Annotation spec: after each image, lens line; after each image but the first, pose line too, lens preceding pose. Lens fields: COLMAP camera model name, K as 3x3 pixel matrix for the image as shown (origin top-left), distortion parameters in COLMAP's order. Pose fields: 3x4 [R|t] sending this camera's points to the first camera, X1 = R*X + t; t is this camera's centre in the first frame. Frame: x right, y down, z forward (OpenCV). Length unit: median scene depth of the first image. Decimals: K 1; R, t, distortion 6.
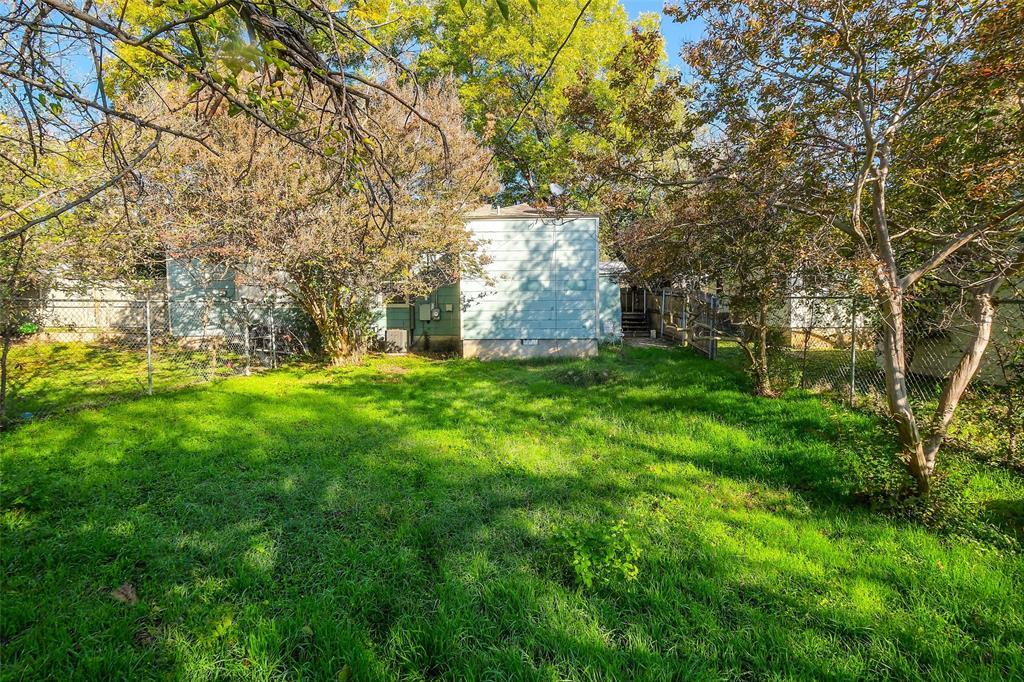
lens RADIAL K [[468.1, 0, 520.1], [0, 468.1, 336.4], [0, 0, 1]] dist [-0.000539, 0.000268]
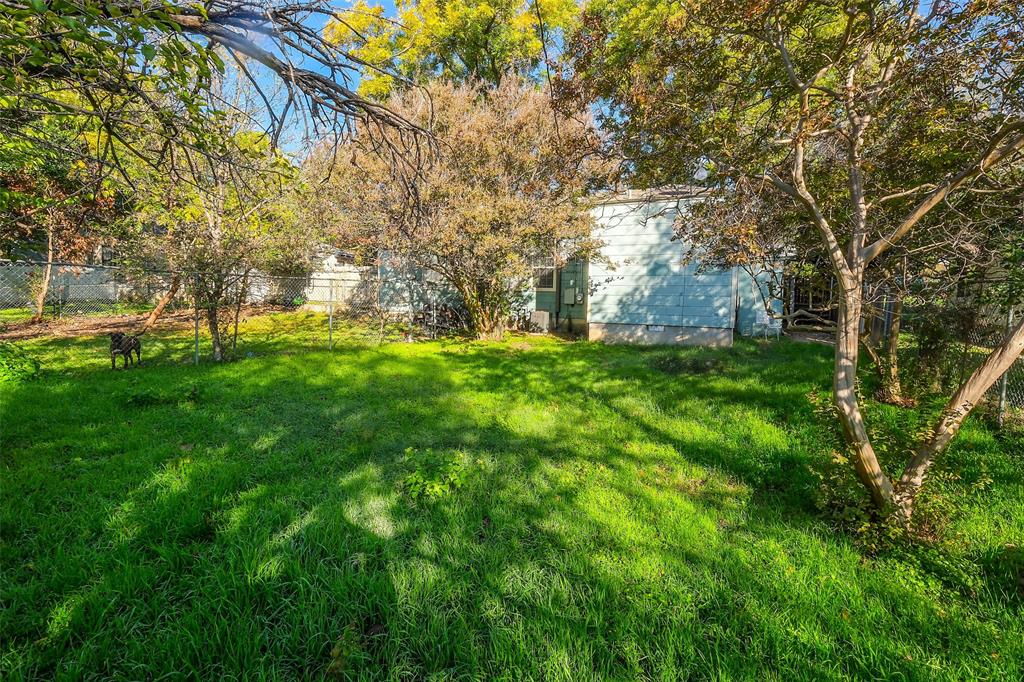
lens RADIAL K [[468.1, 0, 520.1], [0, 468.1, 336.4], [0, 0, 1]] dist [-0.000539, 0.000268]
pose [[0.904609, 0.058593, -0.422197, 0.178927], [-0.049306, 0.998242, 0.032893, 0.010715], [0.423382, -0.008938, 0.905907, -0.003681]]
